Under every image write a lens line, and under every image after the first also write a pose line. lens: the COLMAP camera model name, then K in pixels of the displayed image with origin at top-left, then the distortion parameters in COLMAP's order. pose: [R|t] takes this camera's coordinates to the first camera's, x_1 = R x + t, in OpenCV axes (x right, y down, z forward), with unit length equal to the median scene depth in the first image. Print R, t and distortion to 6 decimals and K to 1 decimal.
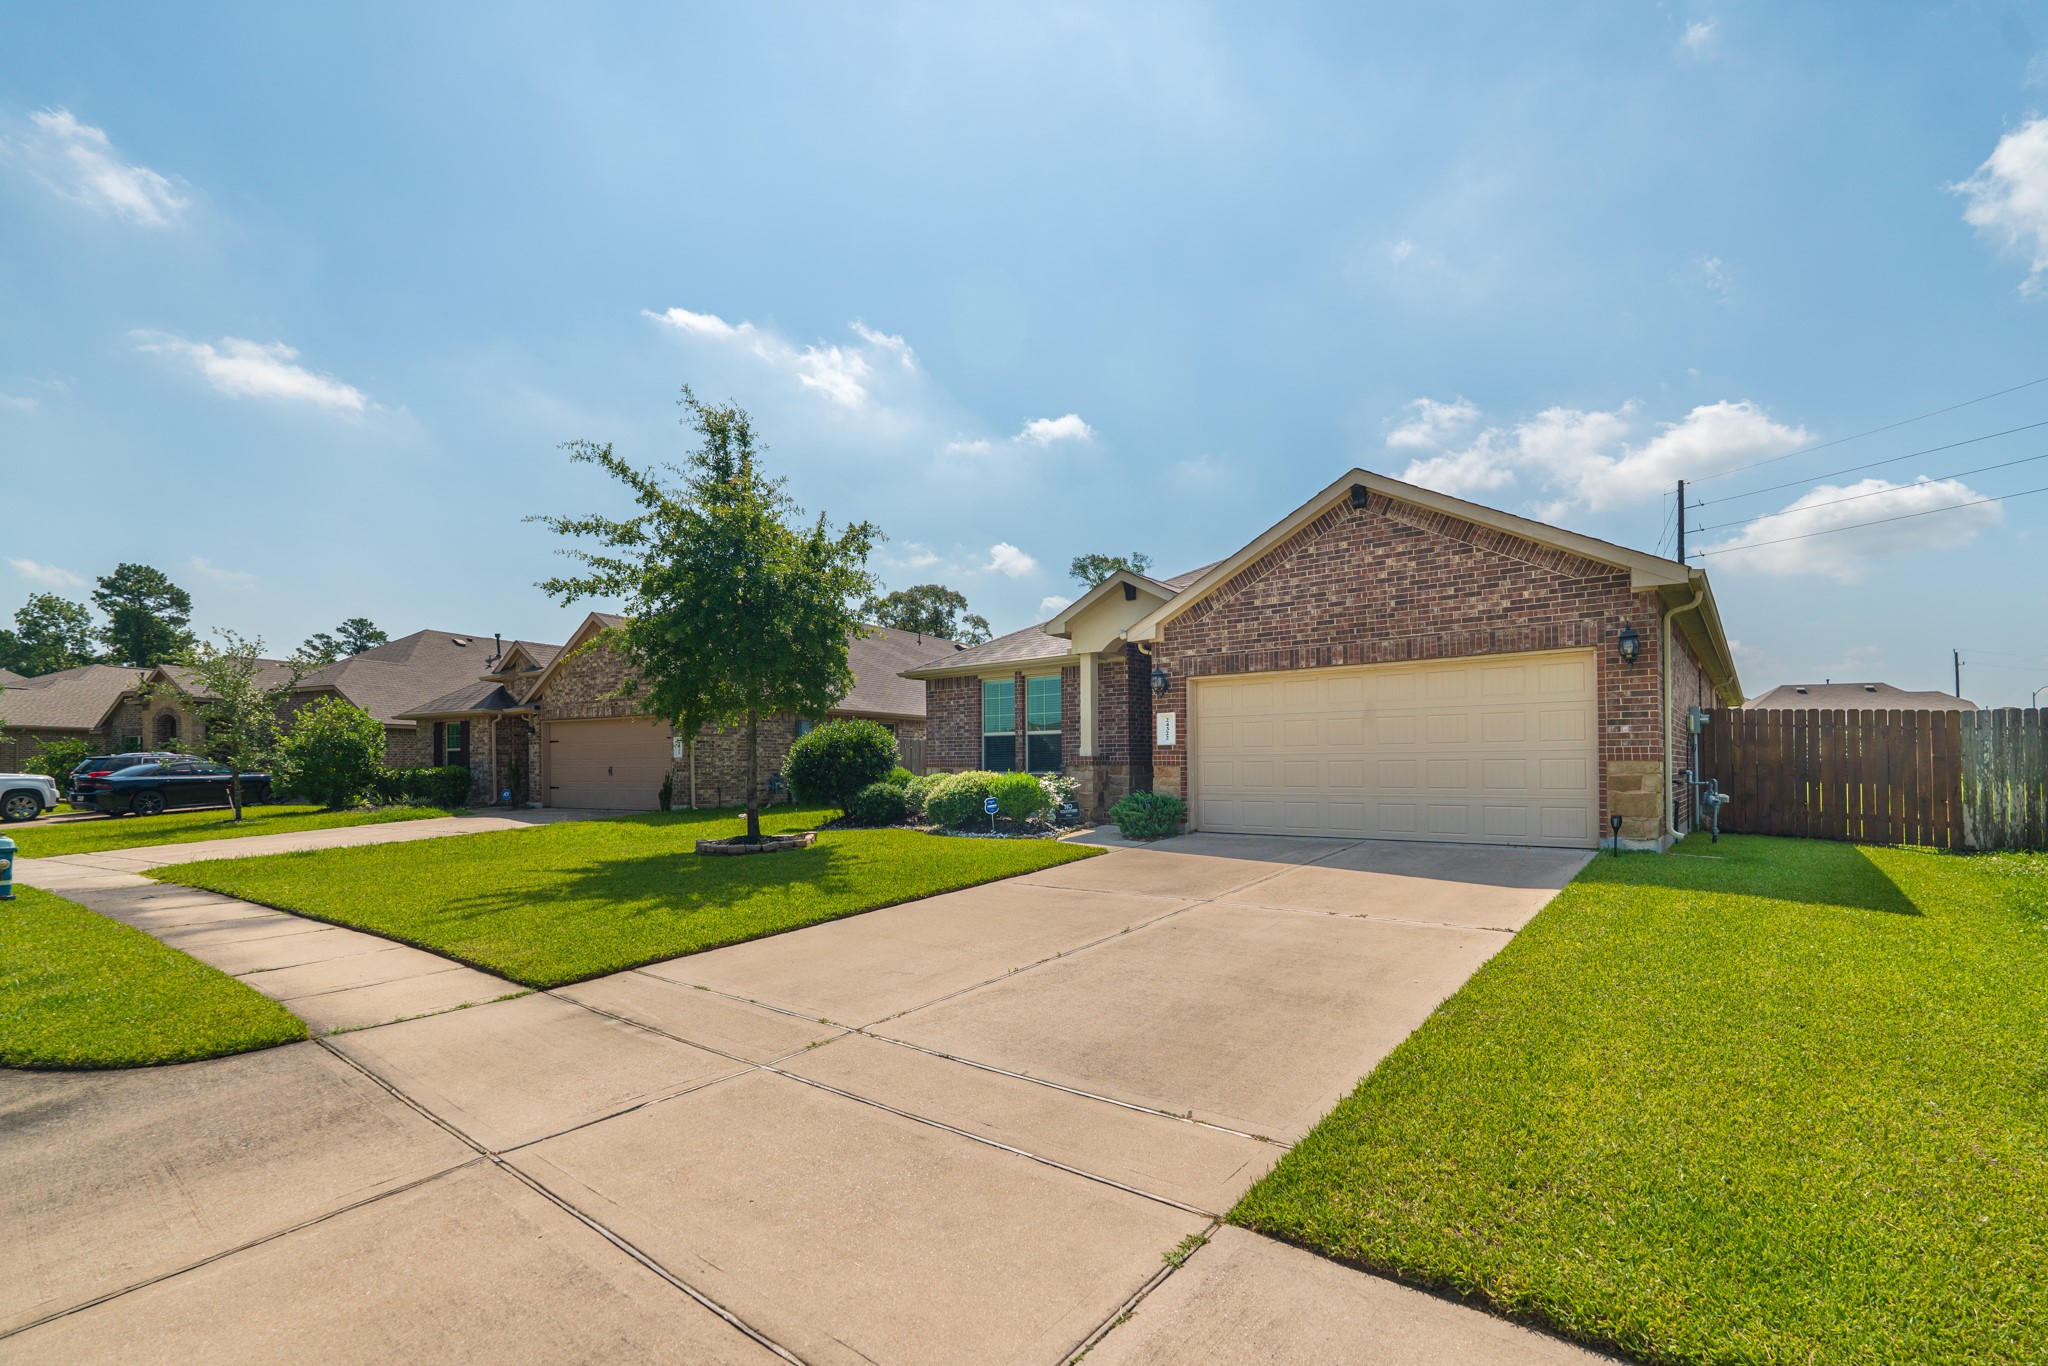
lens RADIAL K [[899.3, 0, 1046.9], [0, 899.3, 729.9], [0, 0, 1]] dist [-0.003451, 0.000521]
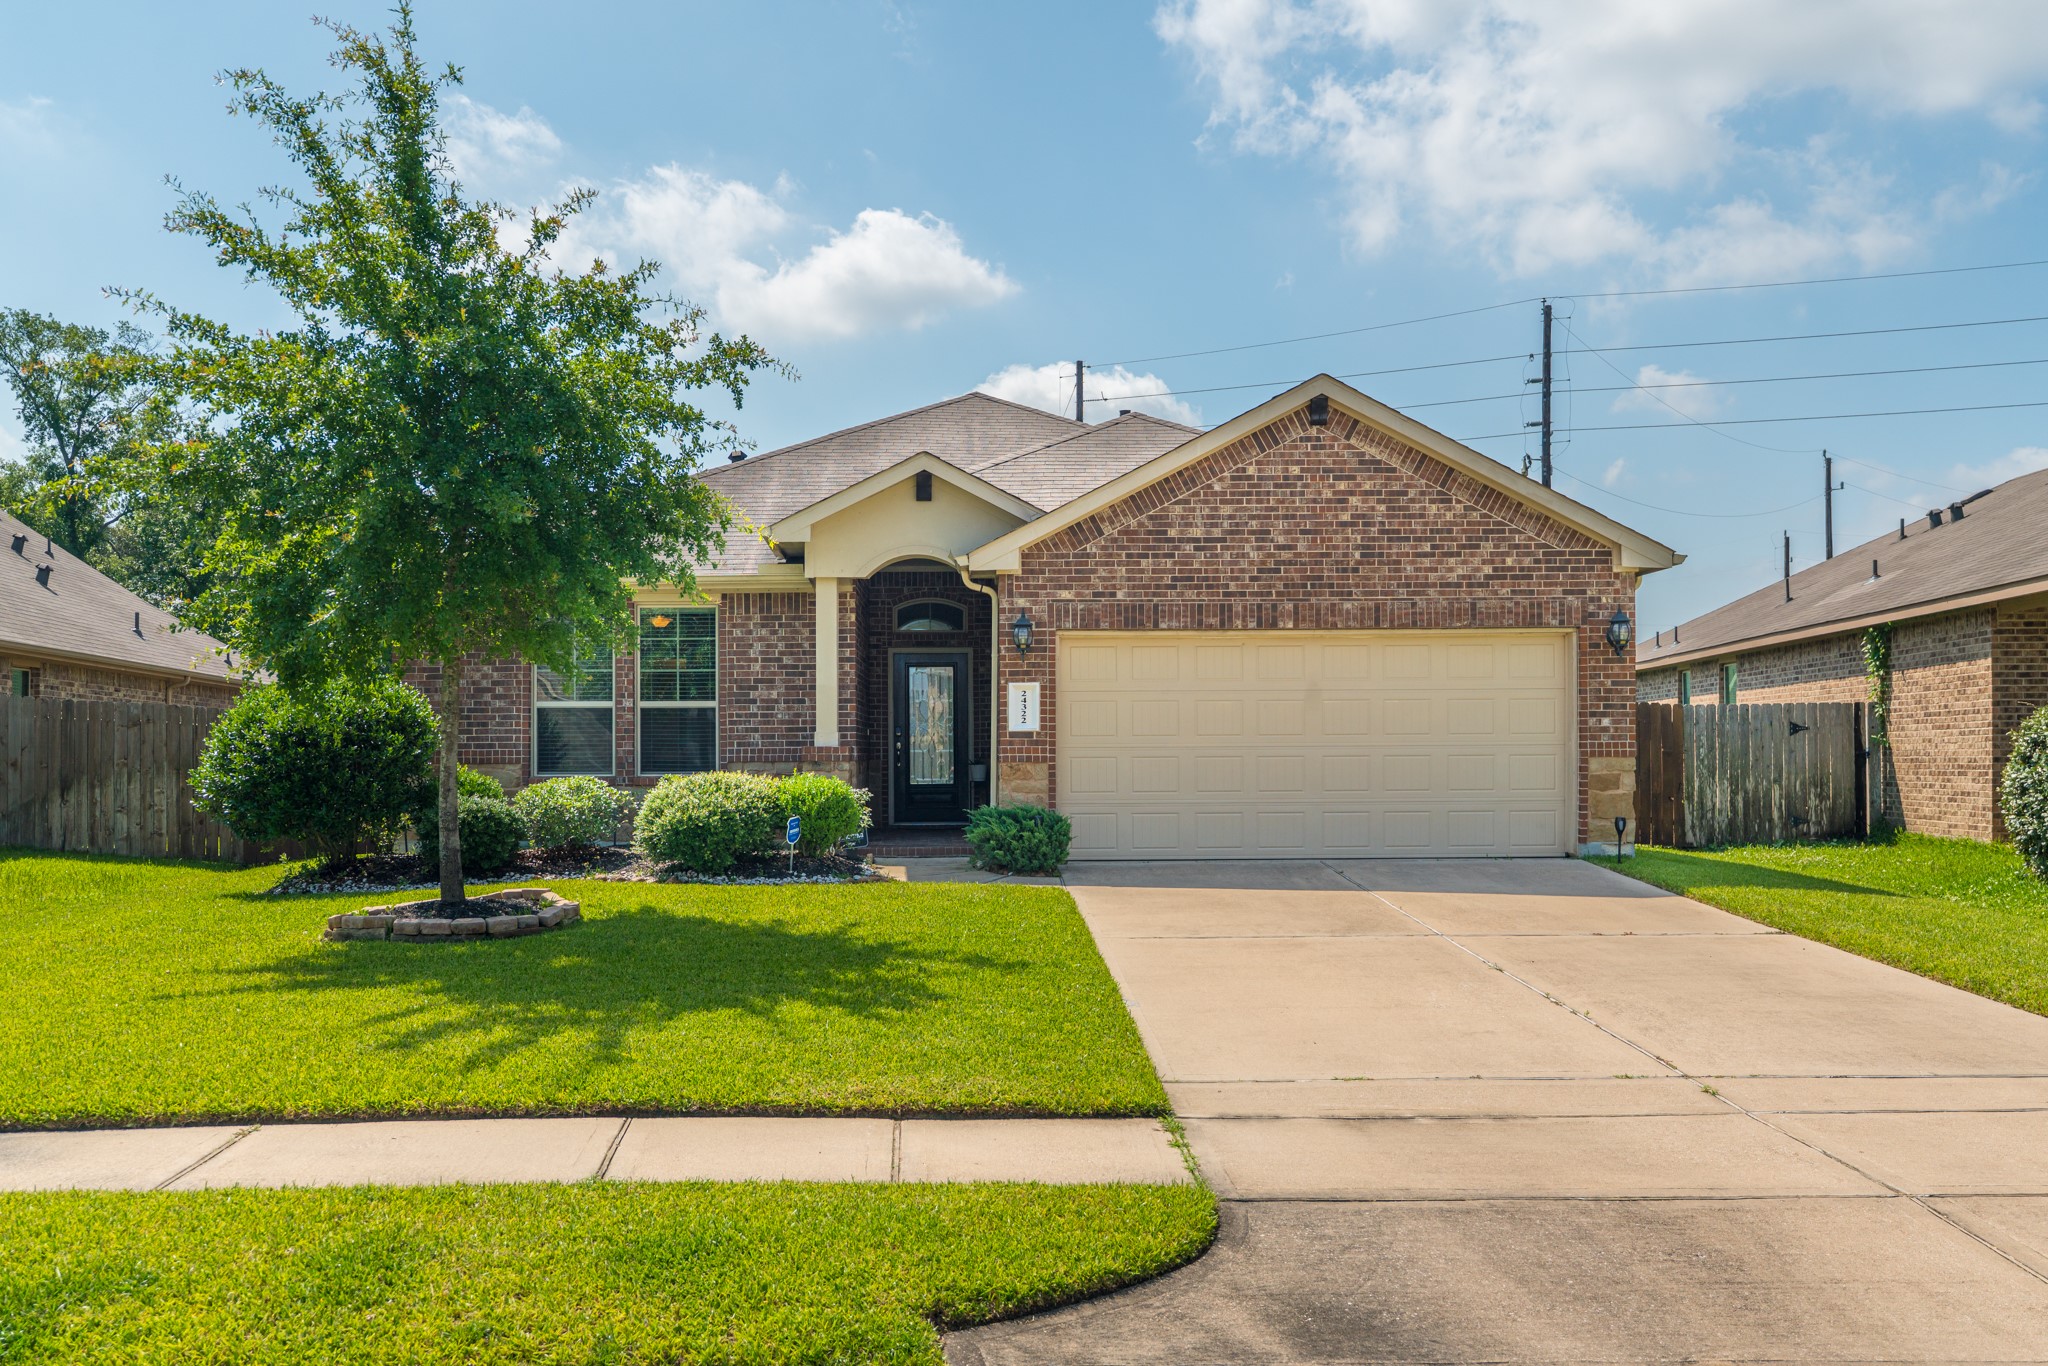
lens RADIAL K [[1624.4, 0, 1022.4], [0, 1624.4, 690.7], [0, 0, 1]] dist [0.007372, -0.000105]
pose [[0.776443, 0.025972, 0.629652, -0.737382], [-0.024816, 0.999635, -0.010632, -0.000488], [-0.629699, -0.007370, 0.776804, 0.086853]]
